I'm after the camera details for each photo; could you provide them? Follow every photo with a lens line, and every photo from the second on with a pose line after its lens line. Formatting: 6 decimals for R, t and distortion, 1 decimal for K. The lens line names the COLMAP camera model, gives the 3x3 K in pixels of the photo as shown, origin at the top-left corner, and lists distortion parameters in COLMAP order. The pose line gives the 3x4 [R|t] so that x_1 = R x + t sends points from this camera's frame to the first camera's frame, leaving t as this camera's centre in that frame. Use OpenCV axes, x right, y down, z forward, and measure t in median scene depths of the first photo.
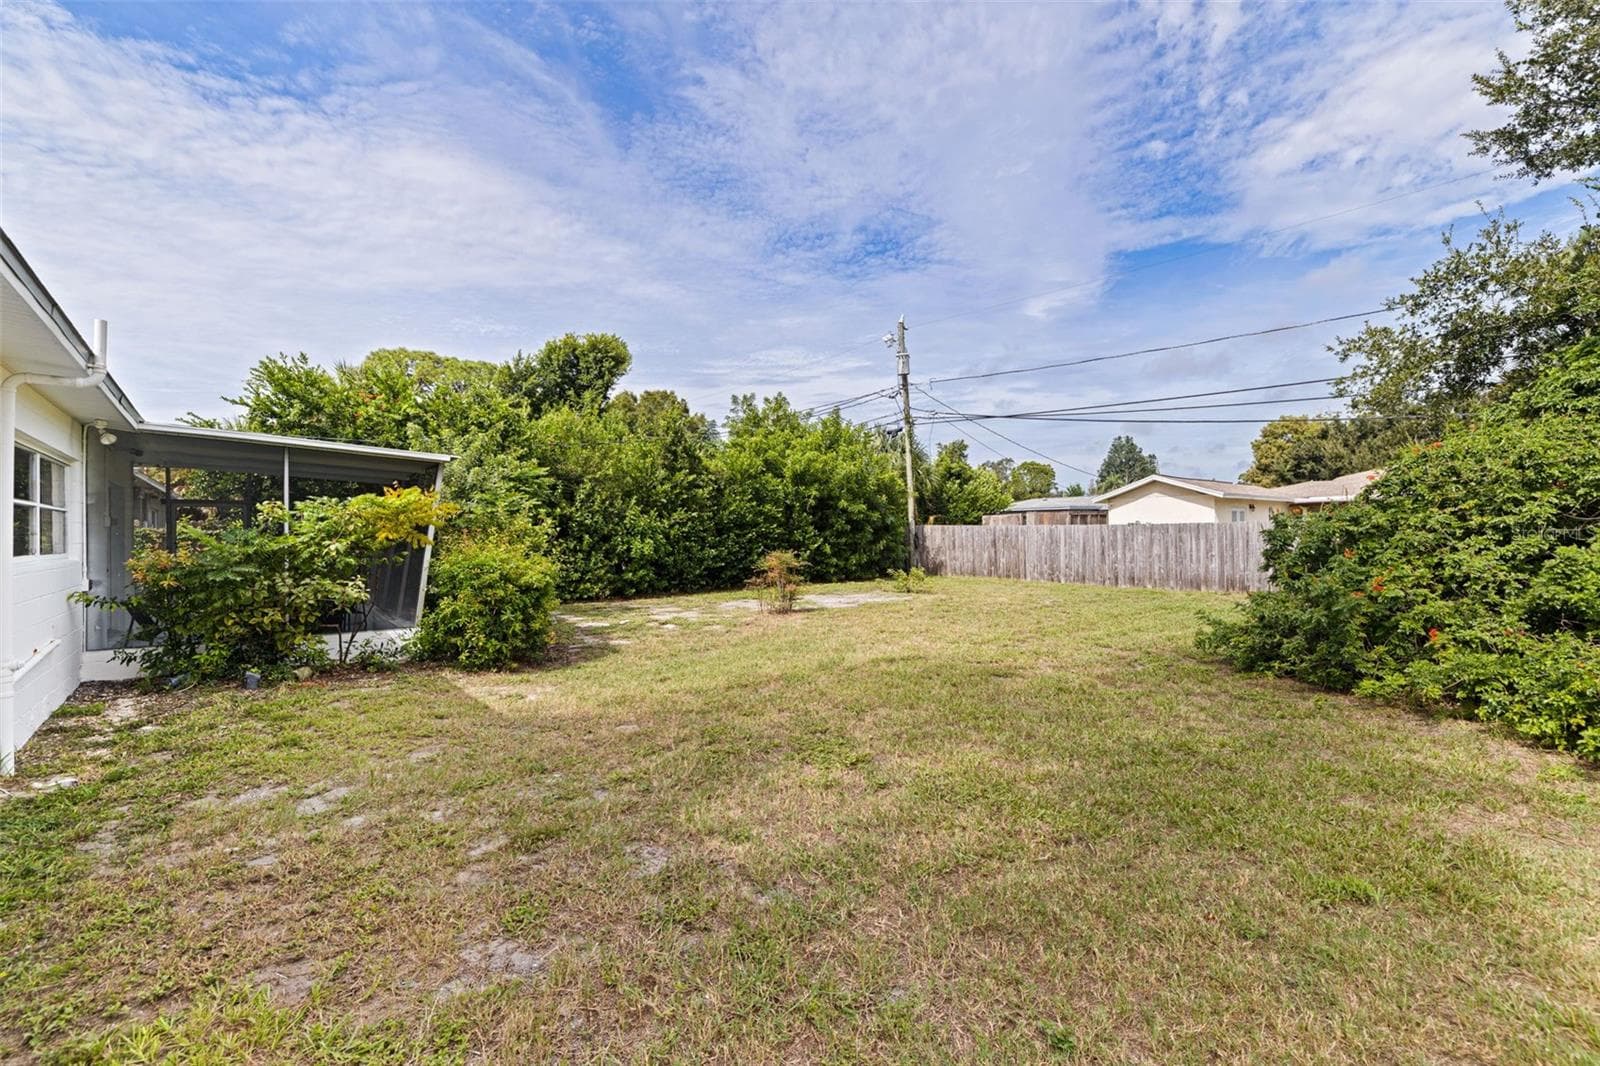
lens RADIAL K [[691.8, 0, 800.0], [0, 691.8, 533.0], [0, 0, 1]] dist [-0.002091, -0.000029]
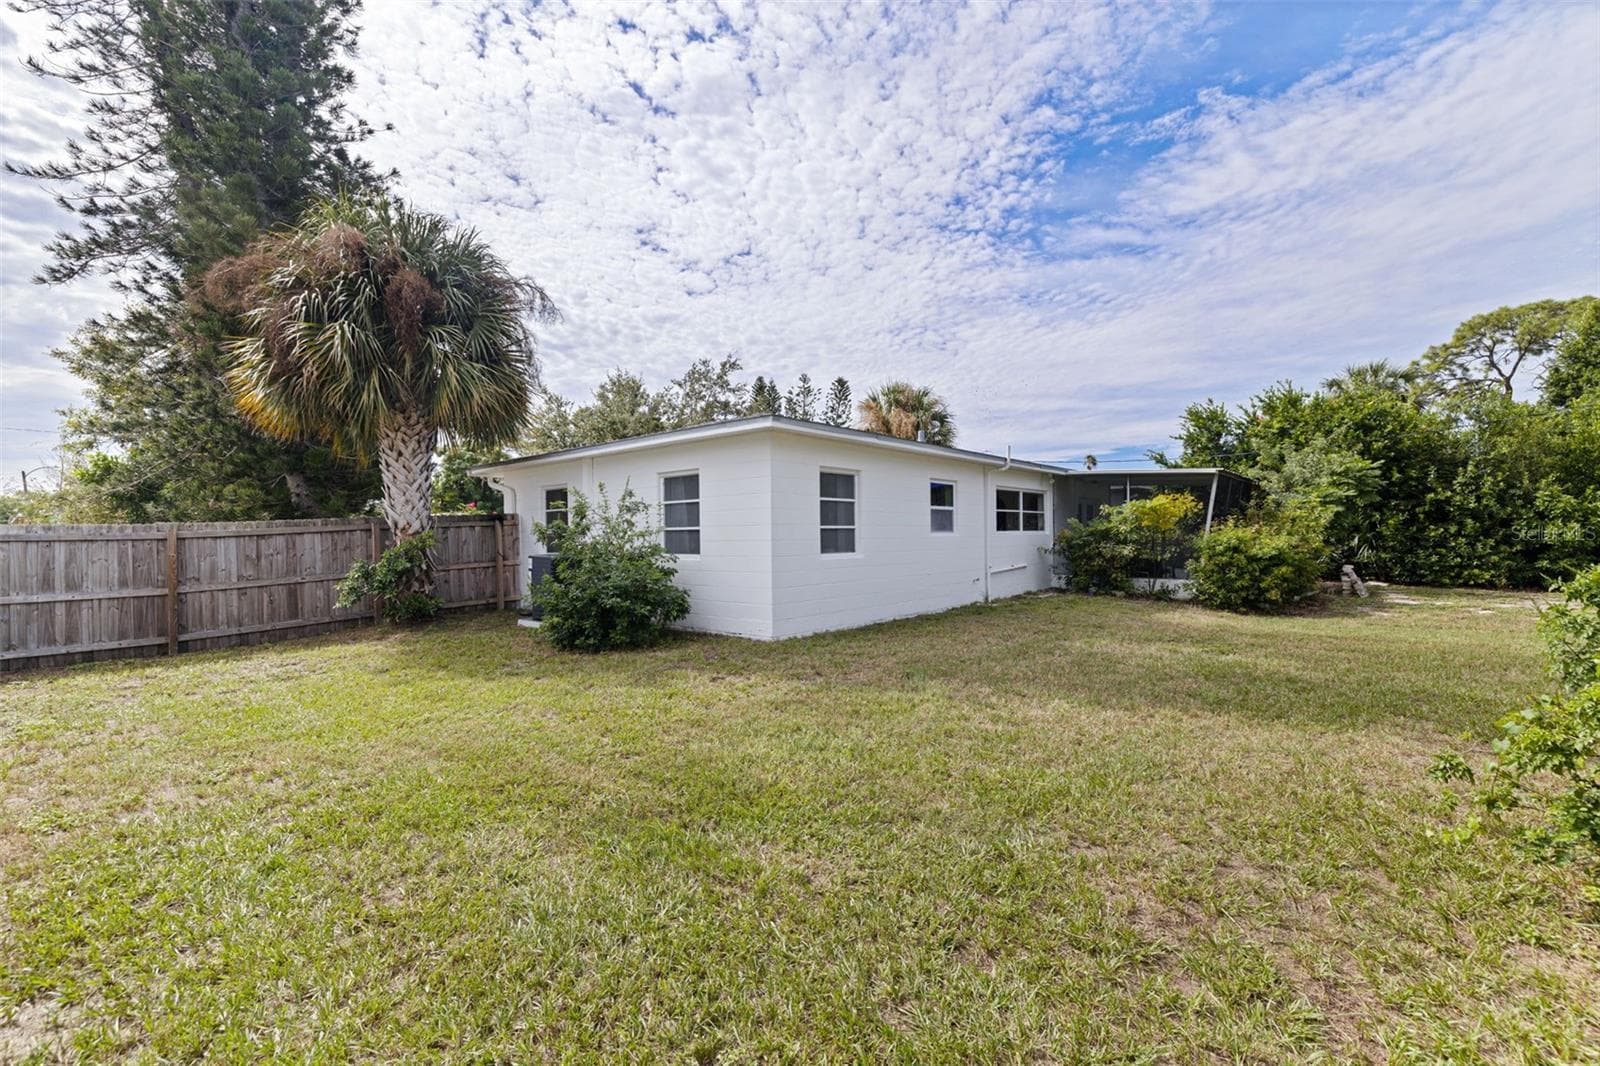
lens RADIAL K [[691.8, 0, 800.0], [0, 691.8, 533.0], [0, 0, 1]] dist [-0.002091, -0.000029]
pose [[0.173351, 0.004934, -0.984848, 0.473634], [0.011215, 0.999913, 0.006984, 0.004646], [0.984796, -0.012256, 0.173280, -0.093827]]
